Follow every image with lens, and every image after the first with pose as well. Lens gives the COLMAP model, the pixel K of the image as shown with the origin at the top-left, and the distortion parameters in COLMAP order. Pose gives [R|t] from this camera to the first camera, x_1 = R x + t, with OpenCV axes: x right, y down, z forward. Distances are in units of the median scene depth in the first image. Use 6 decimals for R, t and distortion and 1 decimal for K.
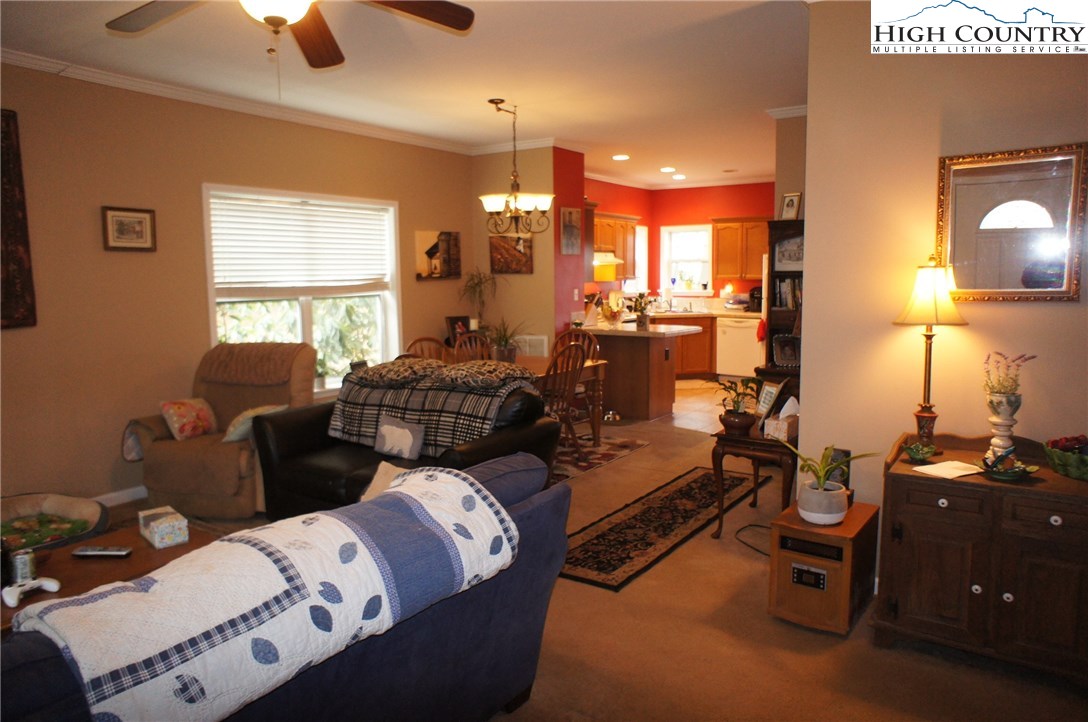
lens RADIAL K [[738.1, 0, 536.9], [0, 738.1, 360.1], [0, 0, 1]] dist [-0.065876, 0.088323]
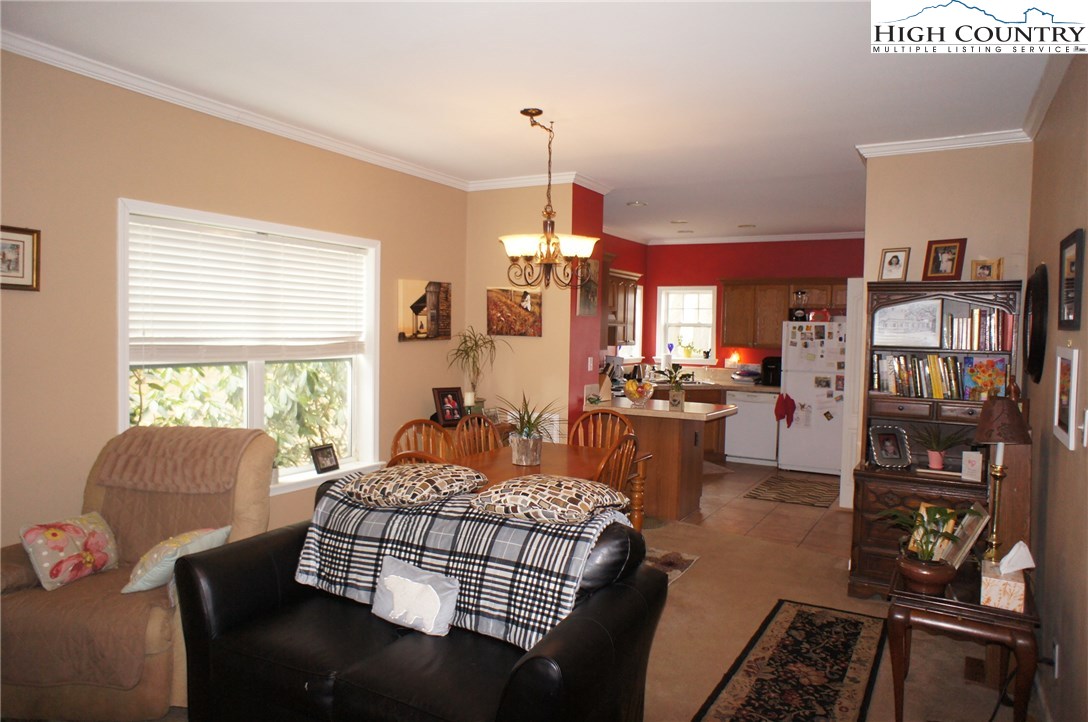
lens RADIAL K [[738.1, 0, 536.9], [0, 738.1, 360.1], [0, 0, 1]] dist [-0.065876, 0.088323]
pose [[0.995754, 0.027478, 0.087862, -0.088147], [-0.020592, 0.996714, -0.078344, -0.030750], [-0.089726, 0.076202, 0.993047, 0.213913]]
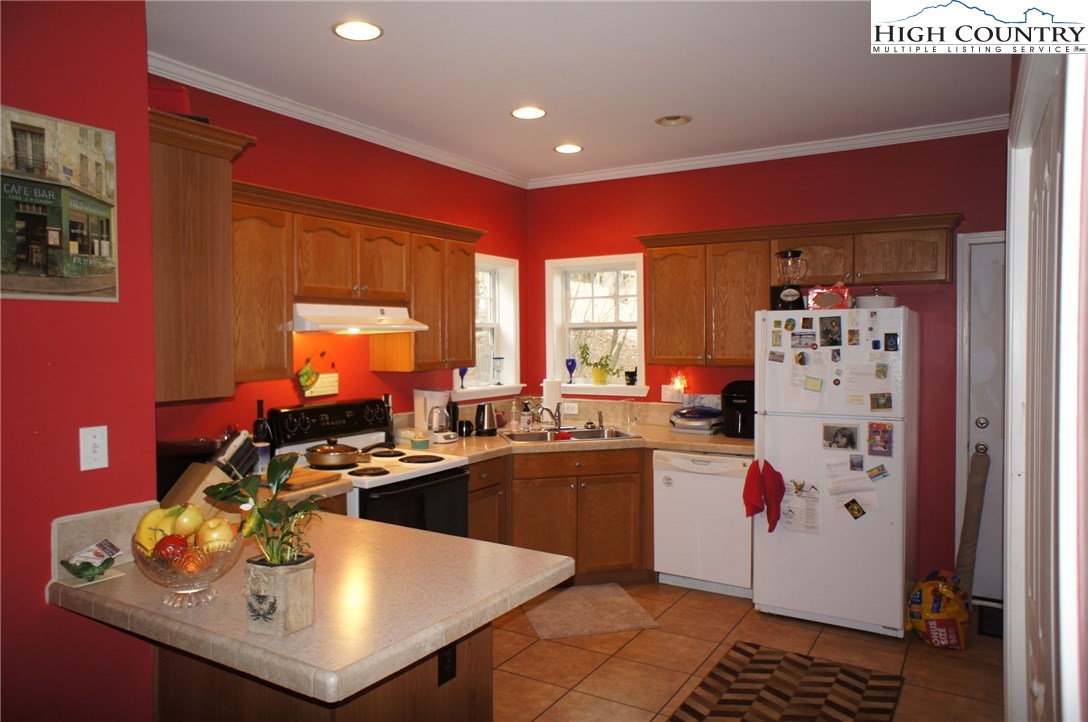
lens RADIAL K [[738.1, 0, 536.9], [0, 738.1, 360.1], [0, 0, 1]] dist [-0.065876, 0.088323]
pose [[0.998551, 0.001008, 0.053803, 0.221647], [0.003944, 0.995766, -0.091843, -0.106764], [-0.053668, 0.091922, 0.994319, 0.814474]]
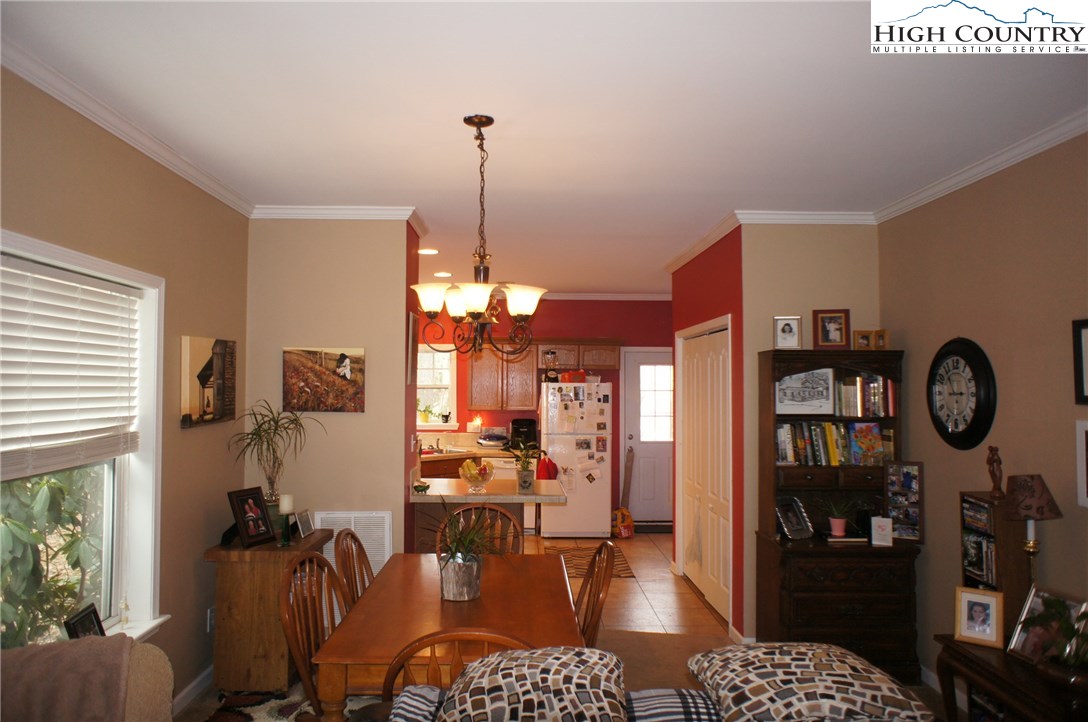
lens RADIAL K [[738.1, 0, 536.9], [0, 738.1, 360.1], [0, 0, 1]] dist [-0.065876, 0.088323]
pose [[0.810560, 0.035243, 0.584595, -0.276675], [0.056814, 0.988748, -0.138382, -0.072106], [-0.582894, 0.145380, 0.799437, 0.441251]]
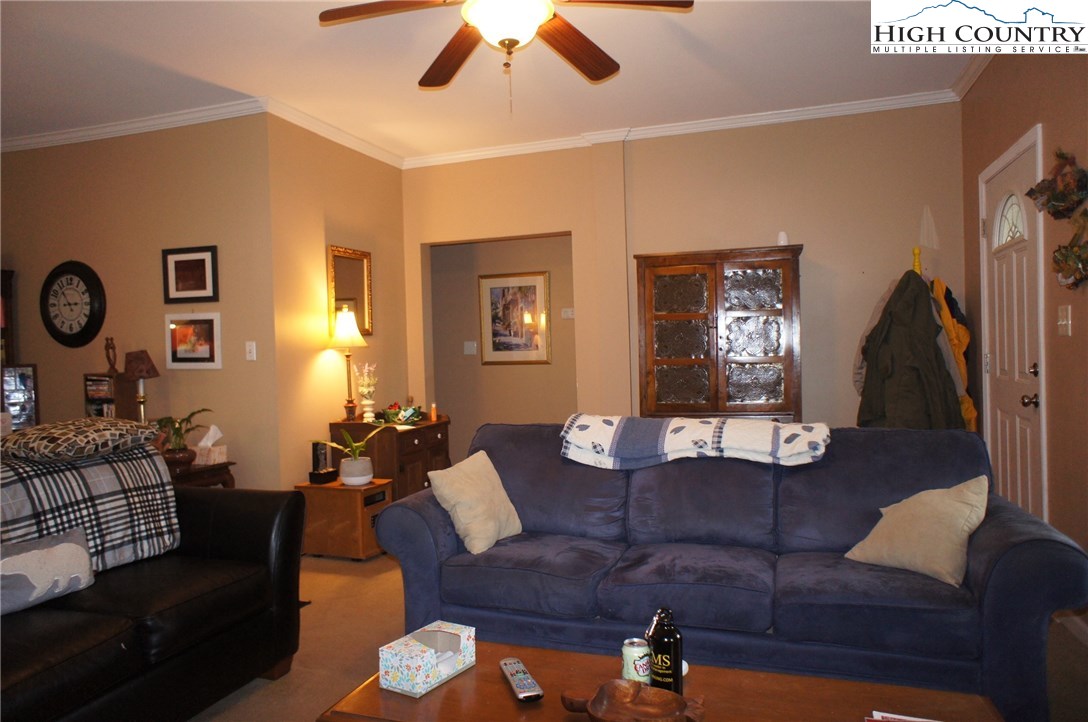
lens RADIAL K [[738.1, 0, 536.9], [0, 738.1, 360.1], [0, 0, 1]] dist [-0.065876, 0.088323]
pose [[-0.270035, 0.005815, 0.962833, -0.504446], [0.147698, 0.988397, 0.035454, -0.008859], [-0.951455, 0.151783, -0.267761, 0.468345]]
